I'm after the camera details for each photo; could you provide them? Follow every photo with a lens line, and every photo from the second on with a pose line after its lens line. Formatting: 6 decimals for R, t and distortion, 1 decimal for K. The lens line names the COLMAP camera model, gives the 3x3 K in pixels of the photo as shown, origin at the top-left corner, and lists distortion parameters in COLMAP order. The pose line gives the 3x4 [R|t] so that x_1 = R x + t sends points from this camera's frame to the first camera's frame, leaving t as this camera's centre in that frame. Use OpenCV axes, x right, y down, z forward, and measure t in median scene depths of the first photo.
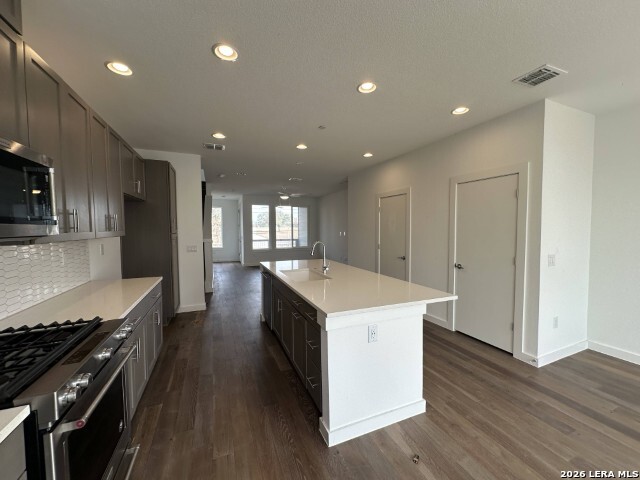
lens RADIAL K [[257.0, 0, 320.1], [0, 257.0, 239.3], [0, 0, 1]] dist [-0.004877, 0.002106]
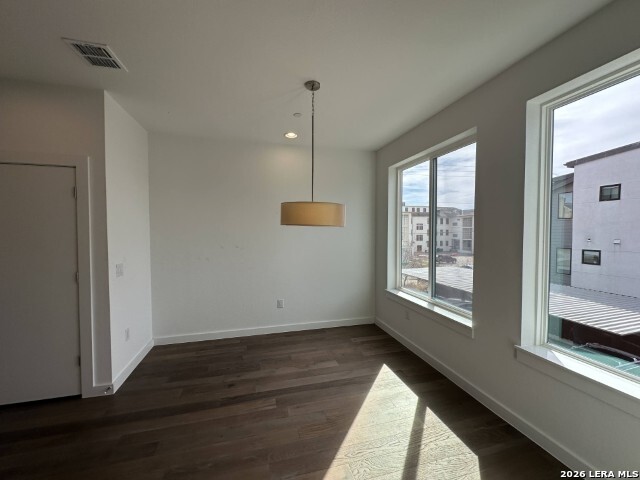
lens RADIAL K [[257.0, 0, 317.9], [0, 257.0, 237.6], [0, 0, 1]] dist [-0.004877, 0.002106]
pose [[0.141622, -0.020993, 0.989698, 0.107992], [0.047352, 0.998774, 0.014409, -0.017251], [-0.988788, 0.044823, 0.142442, 0.188361]]
